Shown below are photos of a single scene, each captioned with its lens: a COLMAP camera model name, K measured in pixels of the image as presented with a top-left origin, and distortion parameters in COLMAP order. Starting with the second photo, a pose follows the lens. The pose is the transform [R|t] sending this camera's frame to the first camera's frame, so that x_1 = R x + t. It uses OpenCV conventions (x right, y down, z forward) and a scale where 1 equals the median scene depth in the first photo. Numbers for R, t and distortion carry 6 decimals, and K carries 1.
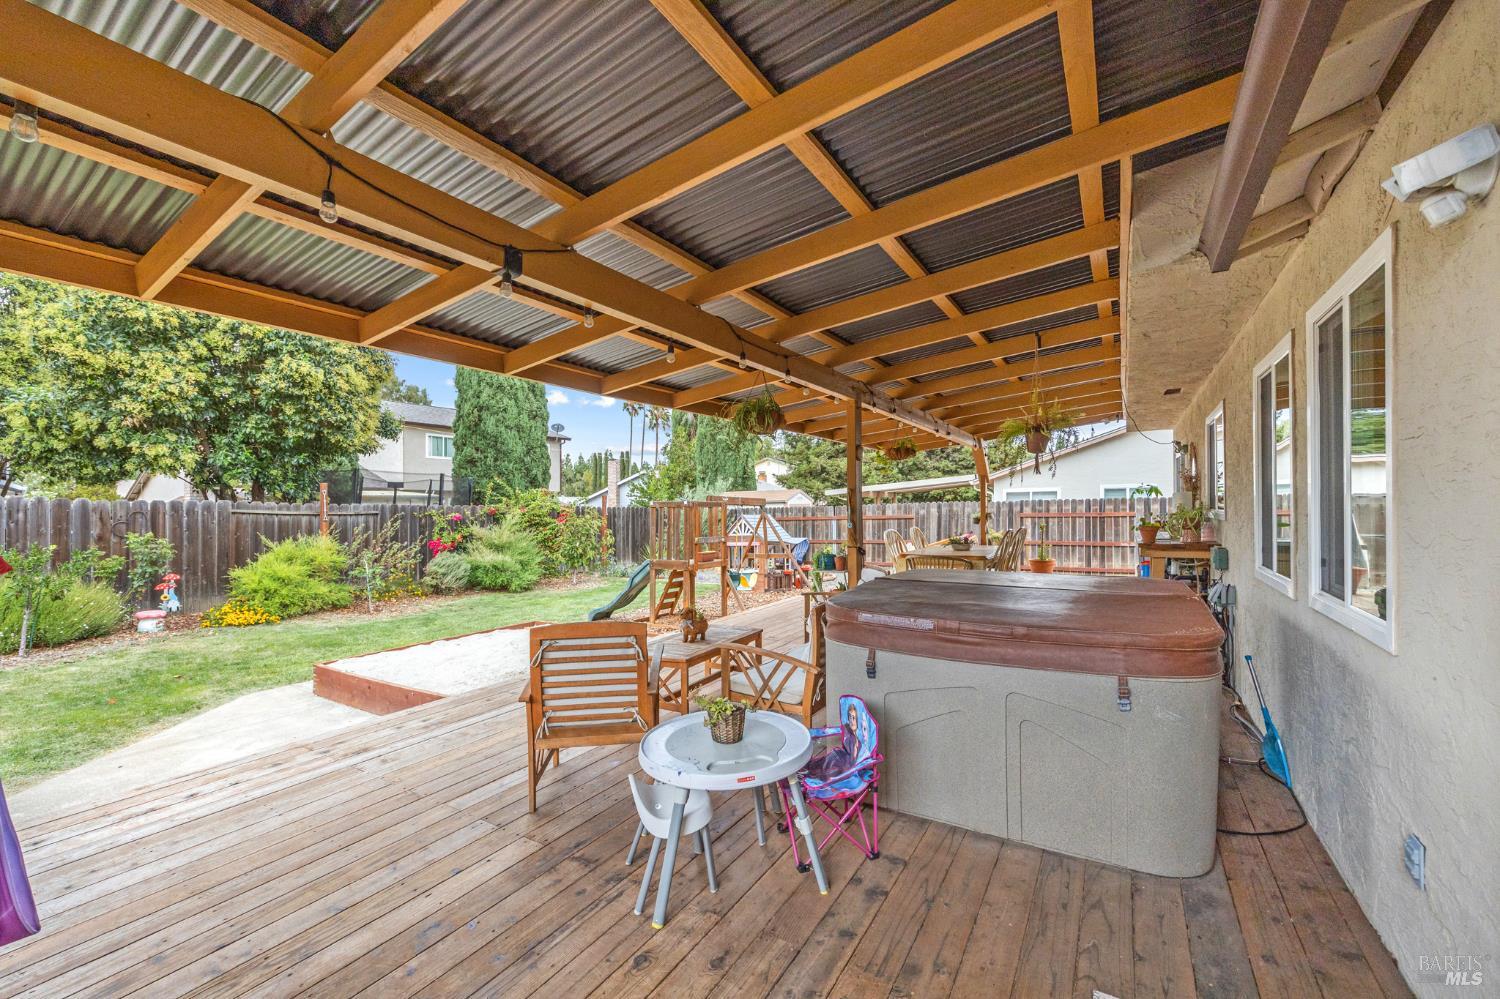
lens RADIAL K [[586.1, 0, 746.2], [0, 586.1, 479.2], [0, 0, 1]] dist [-0.007048, 0.000319]
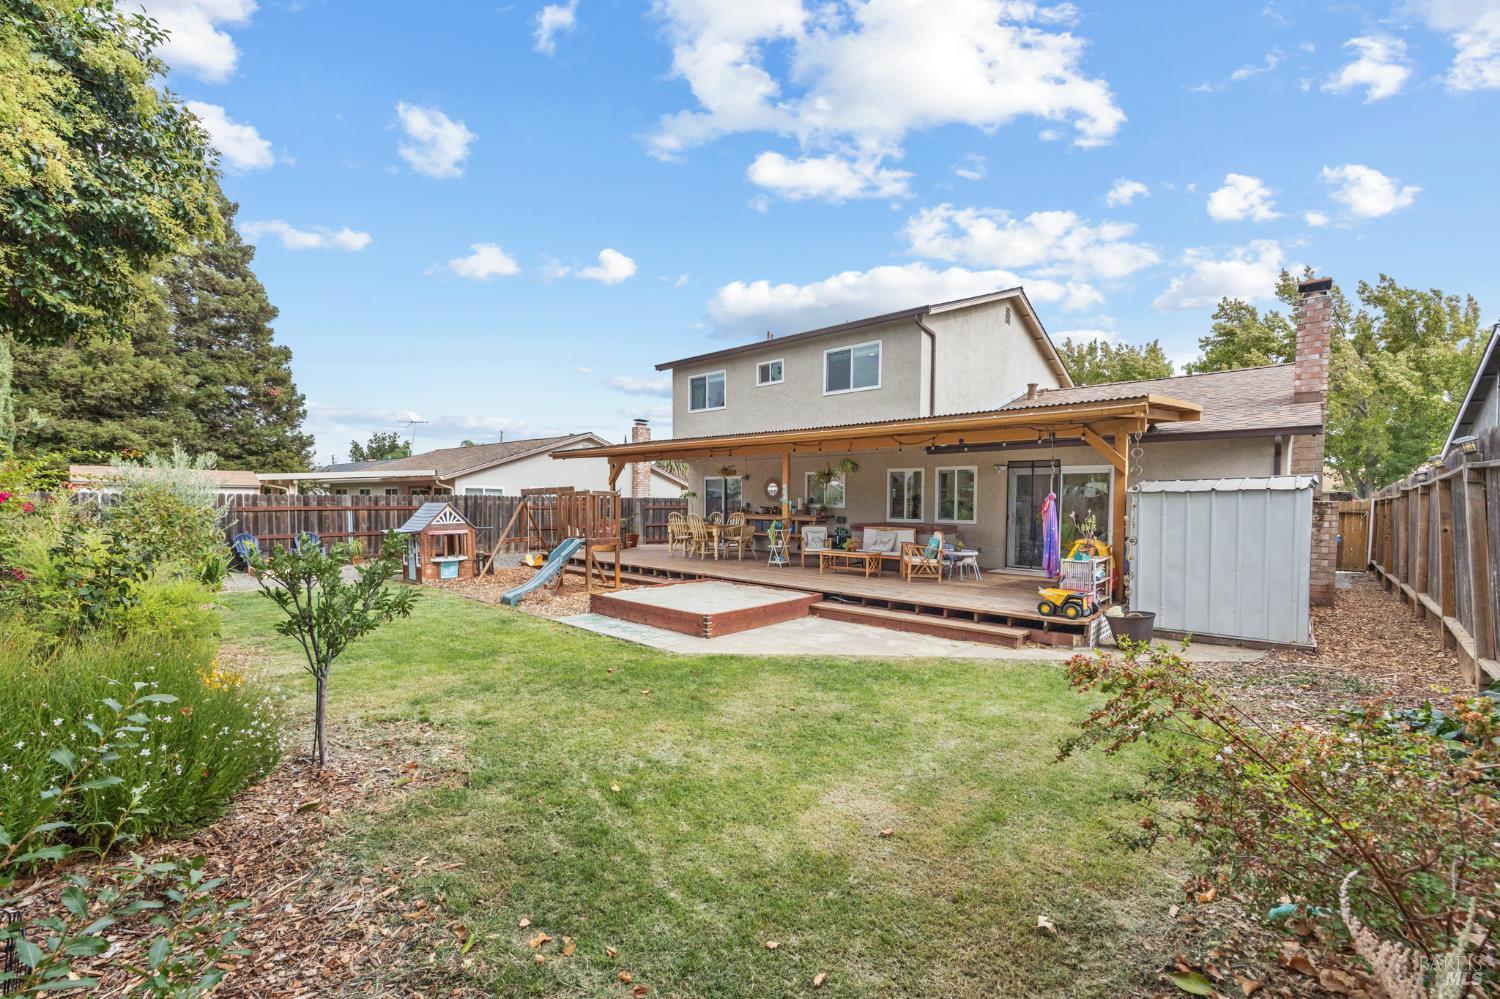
lens RADIAL K [[590.1, 0, 750.0], [0, 590.1, 499.5], [0, 0, 1]] dist [-0.010156, -0.000013]
pose [[0.235592, 0.026912, 0.971479, -0.672570], [-0.066728, 0.997705, -0.011456, 0.025466], [-0.969558, -0.062126, 0.236848, 0.217347]]
